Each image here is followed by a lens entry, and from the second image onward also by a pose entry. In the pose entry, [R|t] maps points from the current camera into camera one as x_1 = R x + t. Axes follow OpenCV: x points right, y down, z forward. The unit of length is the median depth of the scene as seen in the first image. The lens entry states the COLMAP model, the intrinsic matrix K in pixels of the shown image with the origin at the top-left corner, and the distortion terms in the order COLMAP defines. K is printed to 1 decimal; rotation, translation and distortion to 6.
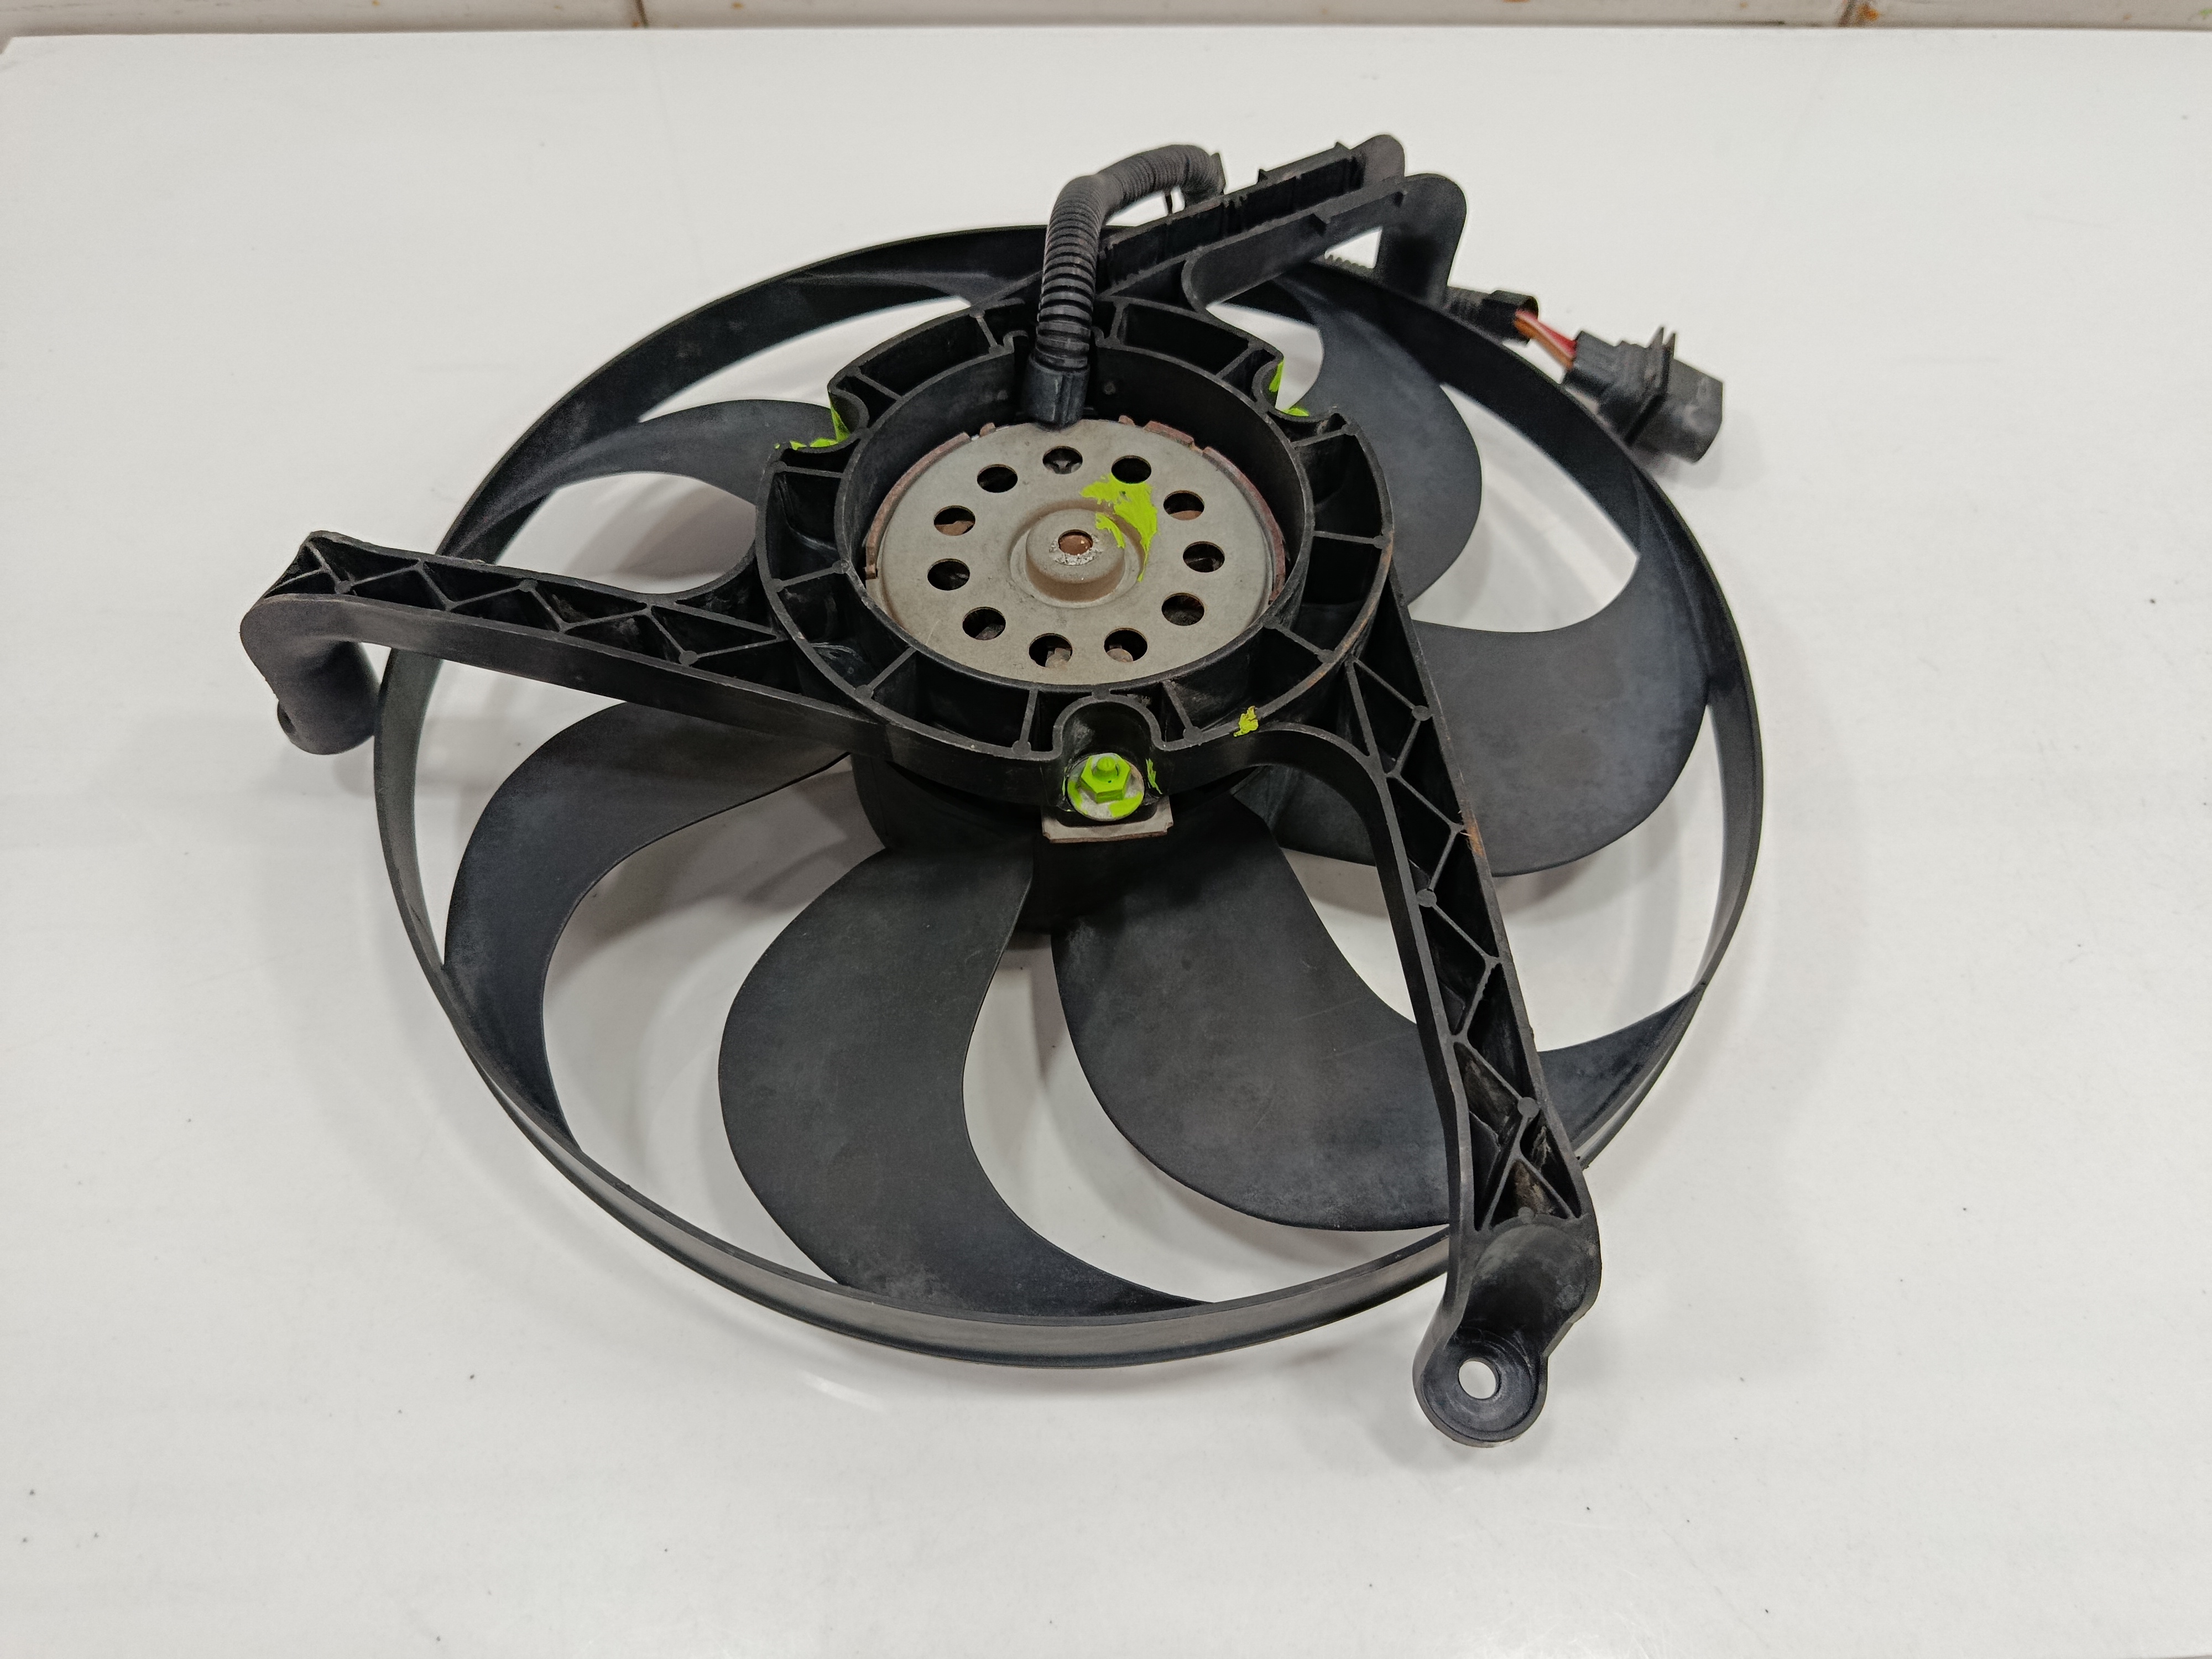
lens RADIAL K [[1602.6, 0, 1106.0], [0, 1602.6, 829.5], [0, 0, 1]] dist [0.002651, -0.010825]
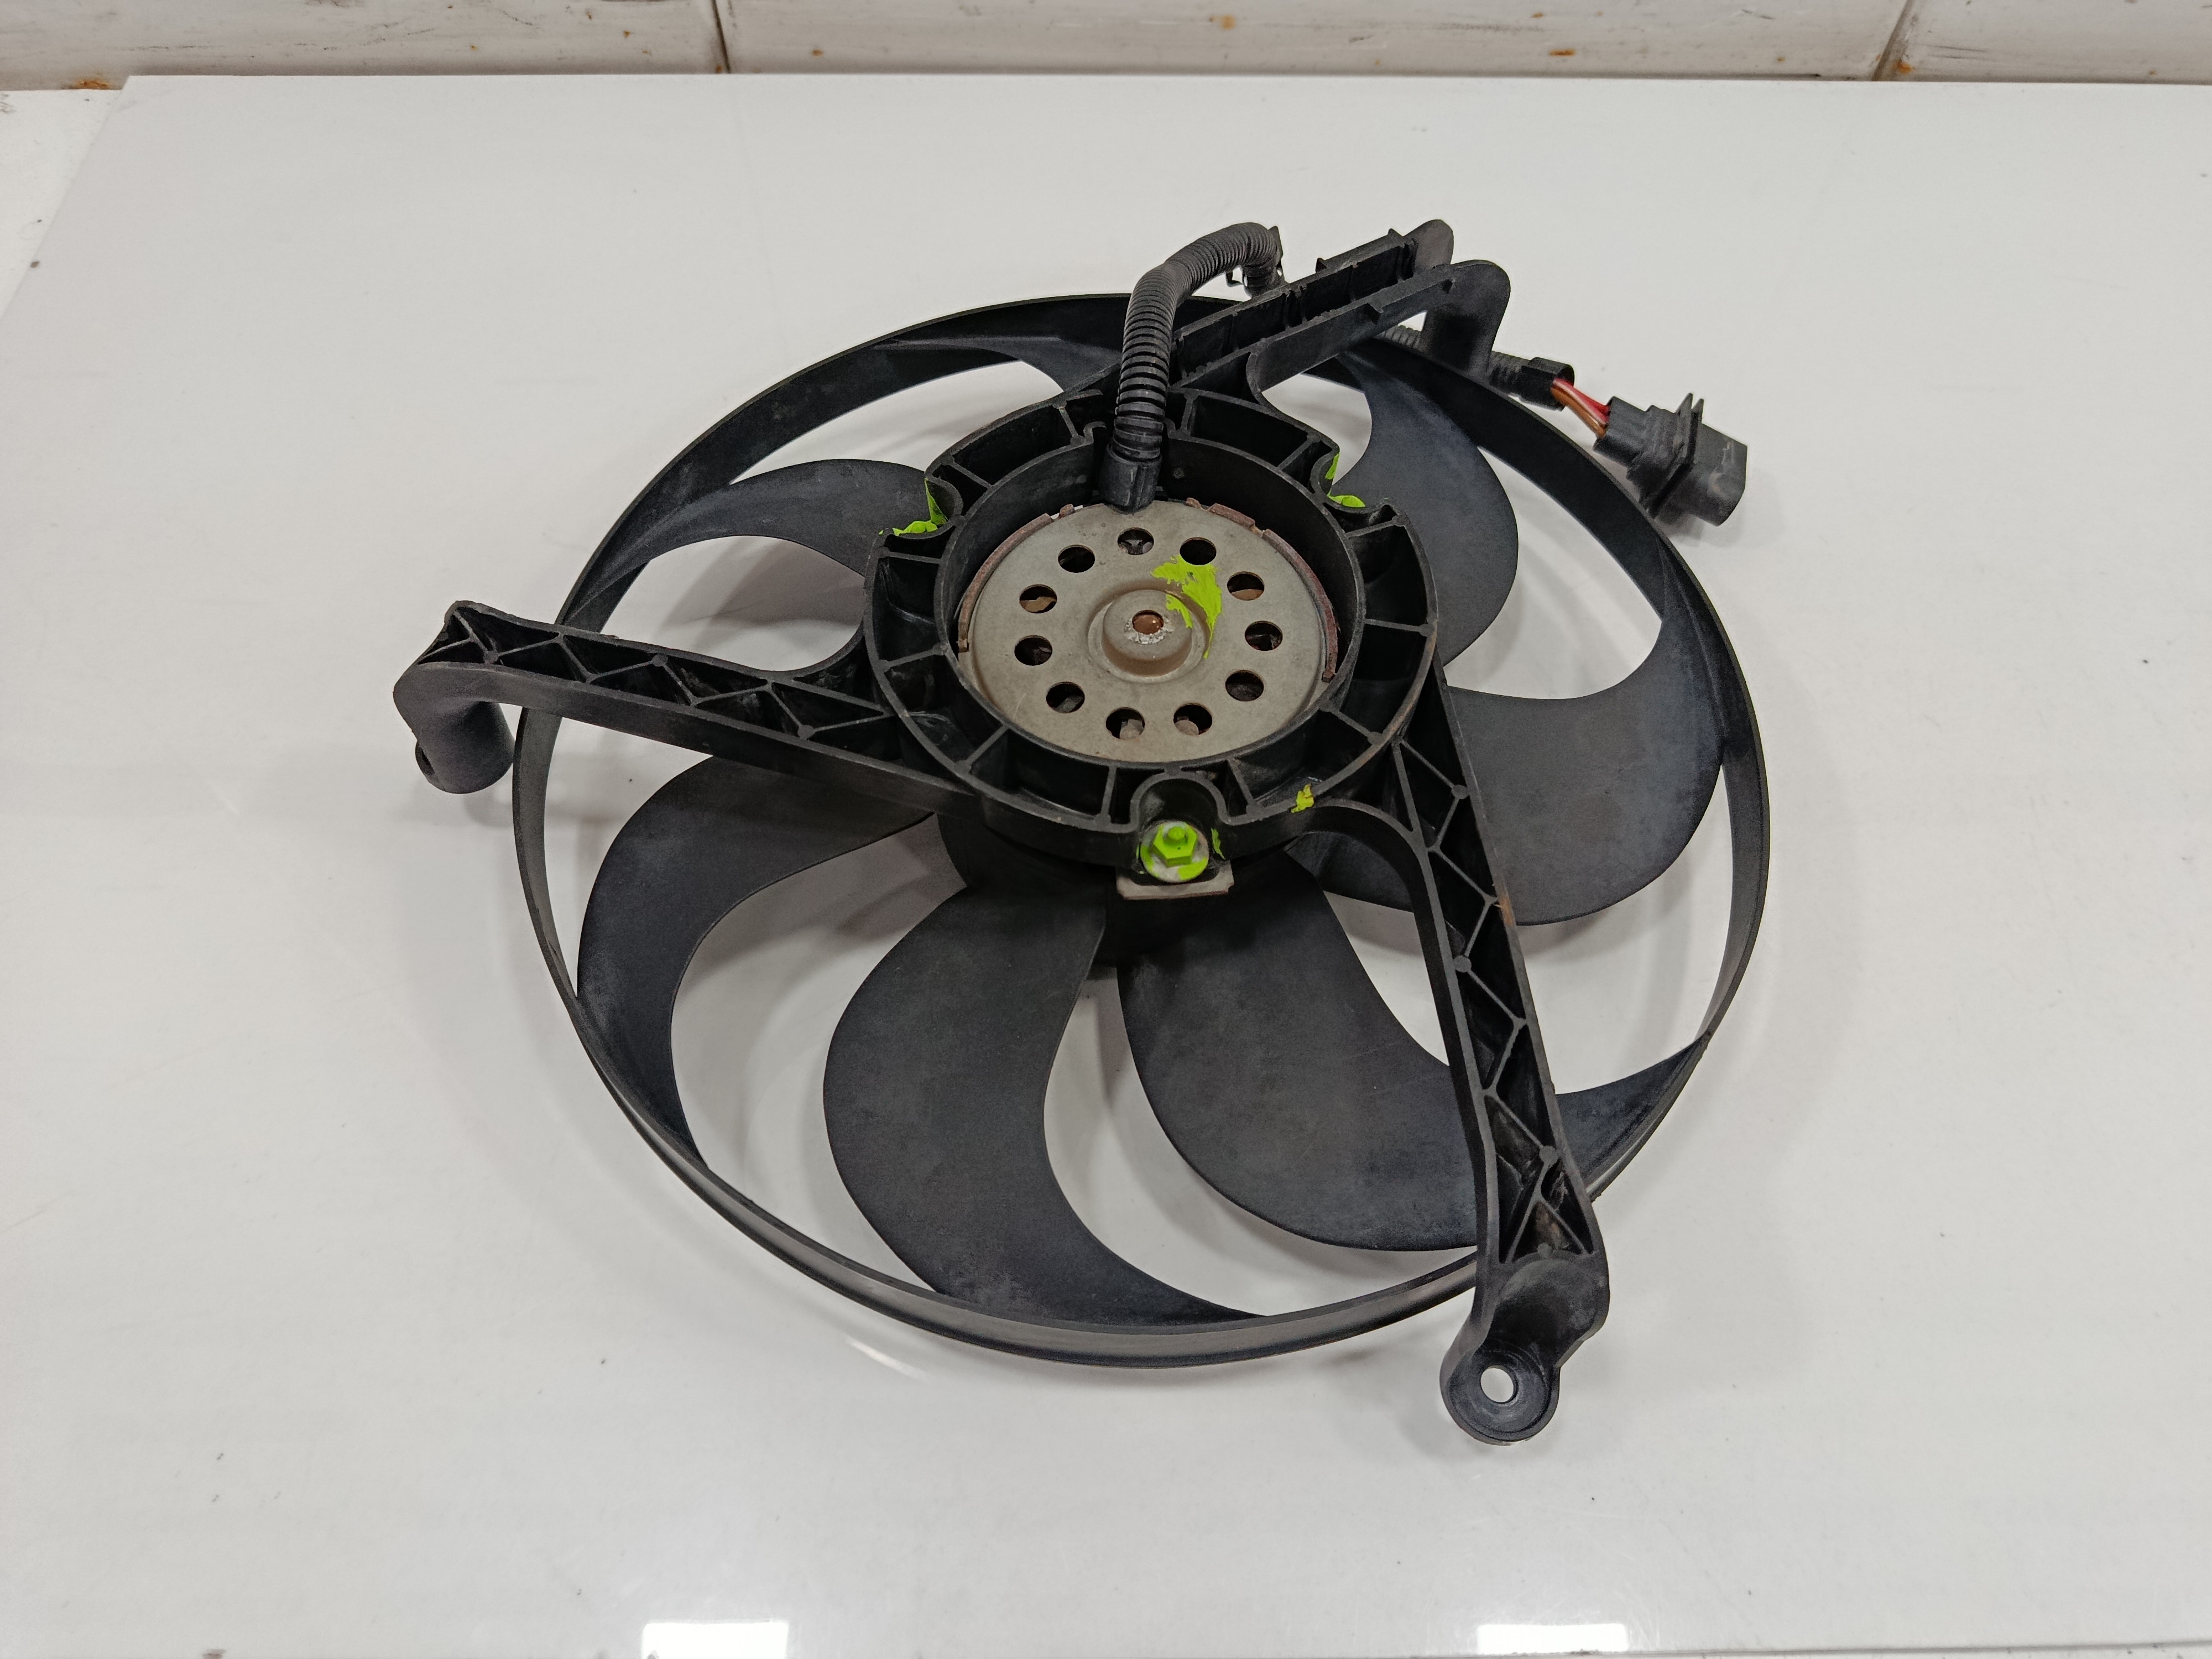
lens RADIAL K [[1593.6, 0, 1106.0], [0, 1593.6, 829.5], [0, 0, 1]] dist [0.020606, -0.028461]
pose [[0.999783, 0.015976, -0.013373, -0.030815], [-0.015568, 0.999427, 0.030050, -0.068169], [0.013845, -0.029836, 0.999459, -0.102513]]
